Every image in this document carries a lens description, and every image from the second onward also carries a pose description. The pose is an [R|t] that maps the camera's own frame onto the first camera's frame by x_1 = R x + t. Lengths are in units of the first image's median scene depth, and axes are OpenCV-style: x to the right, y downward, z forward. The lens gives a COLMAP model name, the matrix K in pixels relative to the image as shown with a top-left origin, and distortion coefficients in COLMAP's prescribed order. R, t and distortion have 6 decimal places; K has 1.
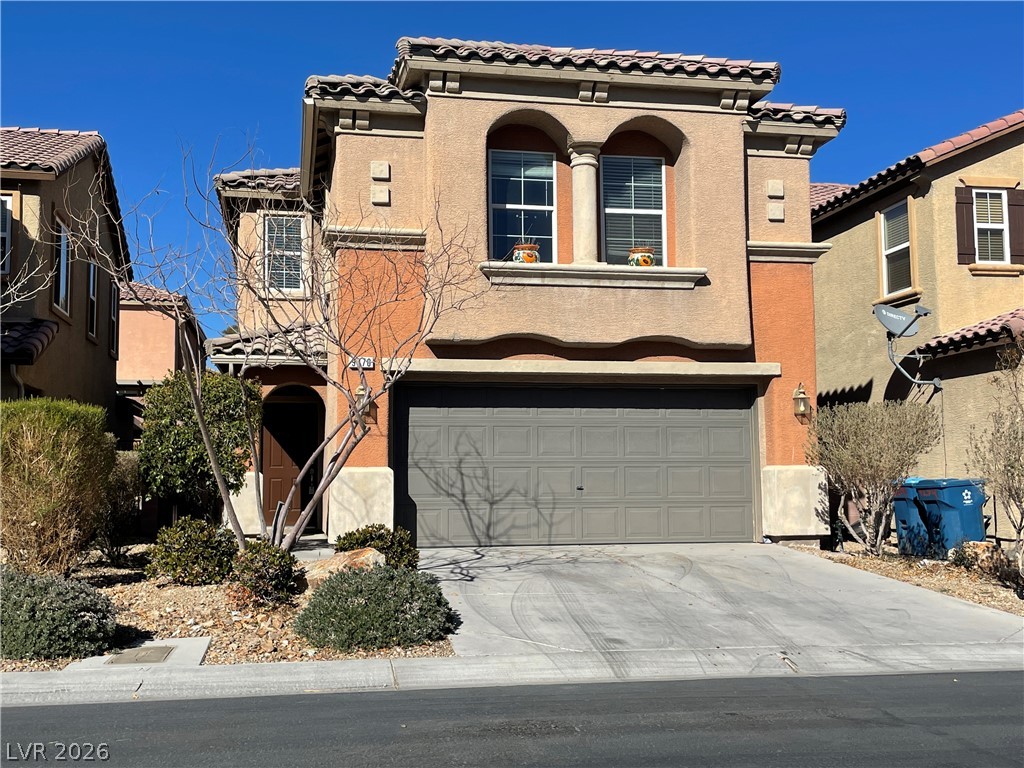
lens RADIAL K [[1106.1, 0, 512.1], [0, 1106.1, 397.6], [0, 0, 1]] dist [0.041263, -0.017167]
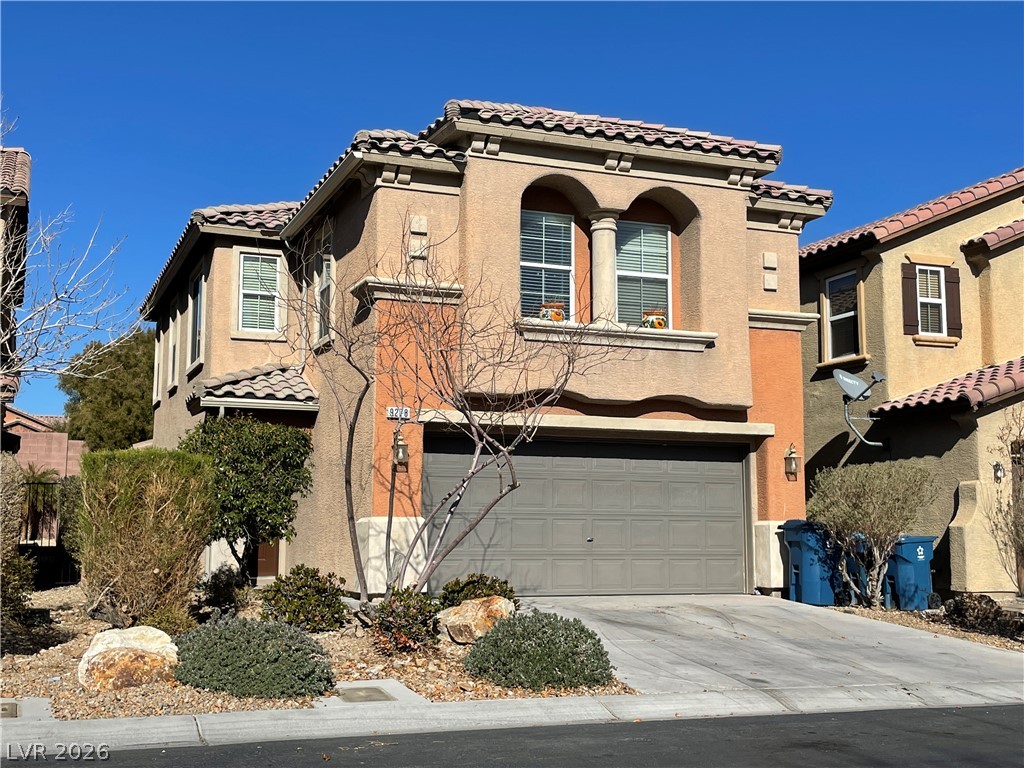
lens RADIAL K [[1208.4, 0, 512.0], [0, 1208.4, 384.0], [0, 0, 1]] dist [0.040842, 0.023858]
pose [[0.983092, 0.035119, 0.179714, -0.217873], [-0.027066, 0.998525, -0.047071, -0.008160], [-0.181102, 0.041411, 0.982592, -0.096805]]
